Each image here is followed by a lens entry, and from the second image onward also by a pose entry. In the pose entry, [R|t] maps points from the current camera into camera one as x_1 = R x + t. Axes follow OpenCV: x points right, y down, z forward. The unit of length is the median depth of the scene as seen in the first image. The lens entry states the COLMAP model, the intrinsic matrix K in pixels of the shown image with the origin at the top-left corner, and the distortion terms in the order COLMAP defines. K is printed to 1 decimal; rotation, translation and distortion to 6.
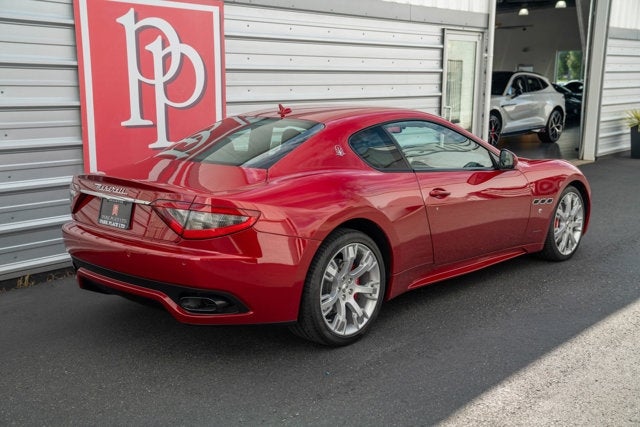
lens RADIAL K [[735.7, 0, 320.0], [0, 735.7, 213.5], [0, 0, 1]] dist [0.122131, 0.030386]
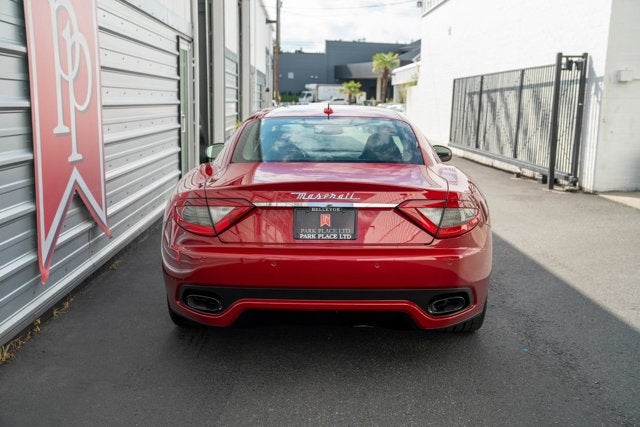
lens RADIAL K [[735.7, 0, 320.0], [0, 735.7, 213.5], [0, 0, 1]] dist [0.122131, 0.030386]
pose [[0.757771, -0.095695, 0.645465, -0.544674], [0.110475, 0.993723, 0.017631, -0.018535], [-0.643101, 0.057947, 0.763586, 0.225721]]
